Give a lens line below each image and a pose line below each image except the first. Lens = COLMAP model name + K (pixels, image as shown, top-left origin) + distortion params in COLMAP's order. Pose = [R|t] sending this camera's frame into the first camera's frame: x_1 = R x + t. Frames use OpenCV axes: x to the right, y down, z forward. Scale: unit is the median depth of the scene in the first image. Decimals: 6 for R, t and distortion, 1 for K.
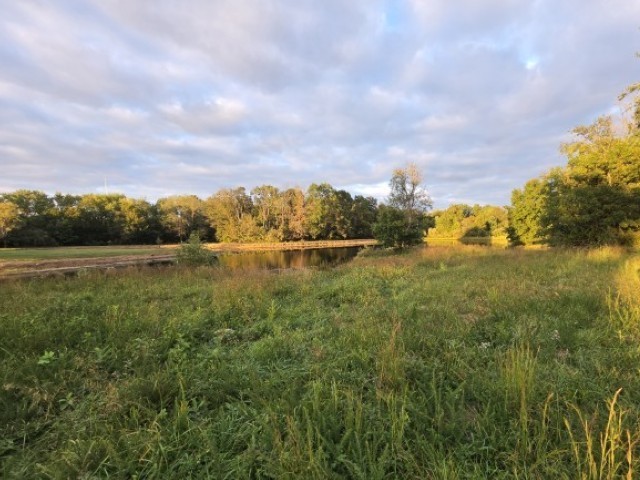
lens RADIAL K [[285.4, 0, 346.6], [0, 285.4, 260.6], [0, 0, 1]] dist [0.000701, 0.000372]
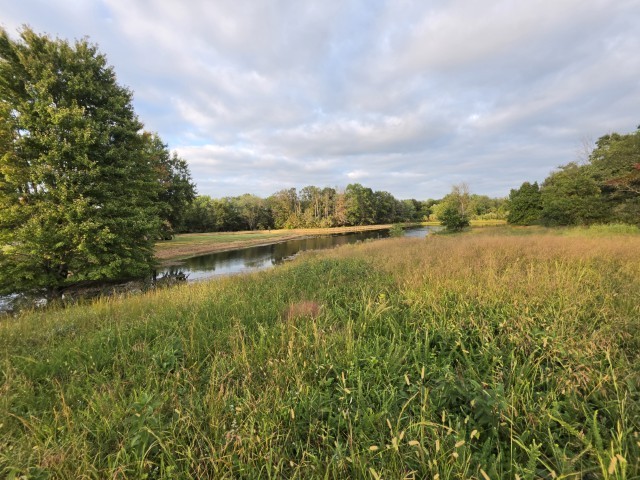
lens RADIAL K [[253.8, 0, 320.7], [0, 253.8, 232.4], [0, 0, 1]] dist [0.000633, 0.000024]
pose [[0.998794, -0.020717, -0.044518, -0.203980], [0.018770, 0.998868, -0.043711, 0.008656], [0.045373, 0.042823, 0.998052, -0.194914]]
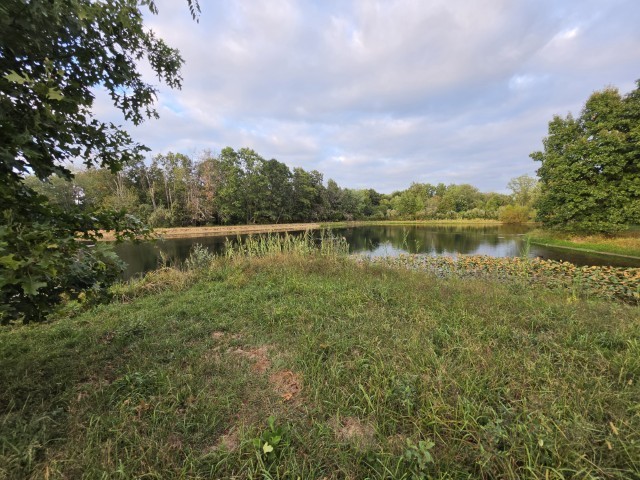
lens RADIAL K [[256.2, 0, 319.7], [0, 256.2, 236.9], [0, 0, 1]] dist [0.000215, 0.000299]
pose [[0.999893, -0.002119, 0.014496, 0.108753], [0.002393, 0.999819, -0.018883, -0.026303], [-0.014453, 0.018916, 0.999717, 0.344703]]
